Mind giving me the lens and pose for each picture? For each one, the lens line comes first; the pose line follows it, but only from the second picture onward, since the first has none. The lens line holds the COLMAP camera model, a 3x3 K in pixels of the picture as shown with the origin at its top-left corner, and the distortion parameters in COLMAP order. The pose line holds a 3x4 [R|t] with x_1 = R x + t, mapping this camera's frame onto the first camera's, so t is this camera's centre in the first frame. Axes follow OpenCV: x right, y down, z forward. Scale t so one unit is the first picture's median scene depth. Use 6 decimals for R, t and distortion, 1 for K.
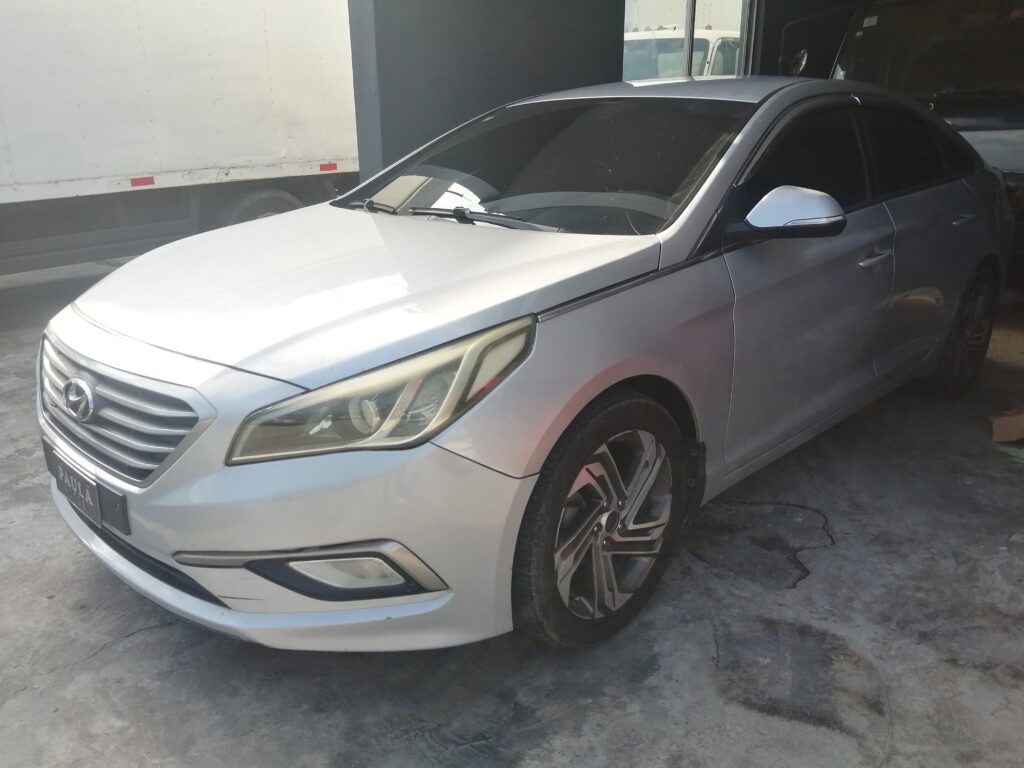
lens RADIAL K [[784.8, 0, 512.3], [0, 784.8, 383.4], [0, 0, 1]] dist [-0.013825, -0.003333]
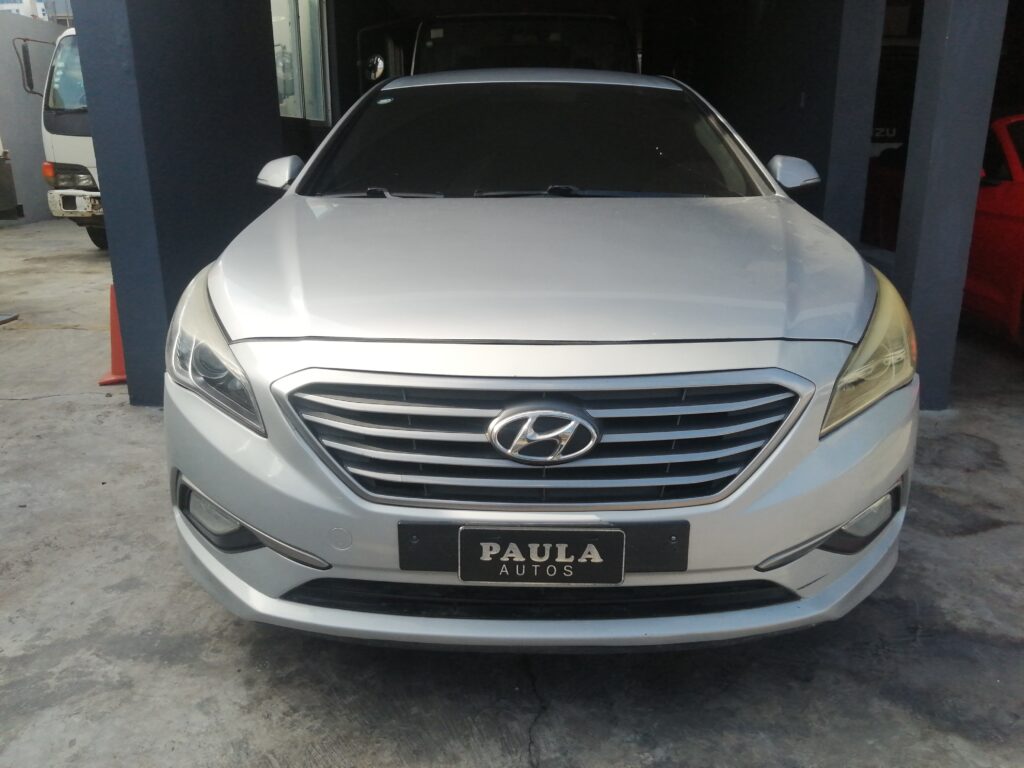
lens RADIAL K [[784.8, 0, 511.2], [0, 784.8, 383.1], [0, 0, 1]] dist [-0.013825, -0.003333]
pose [[0.744052, -0.204937, 0.635915, -1.062733], [0.215241, 0.974576, 0.062235, -0.086021], [-0.632502, 0.090568, 0.769245, 0.441686]]
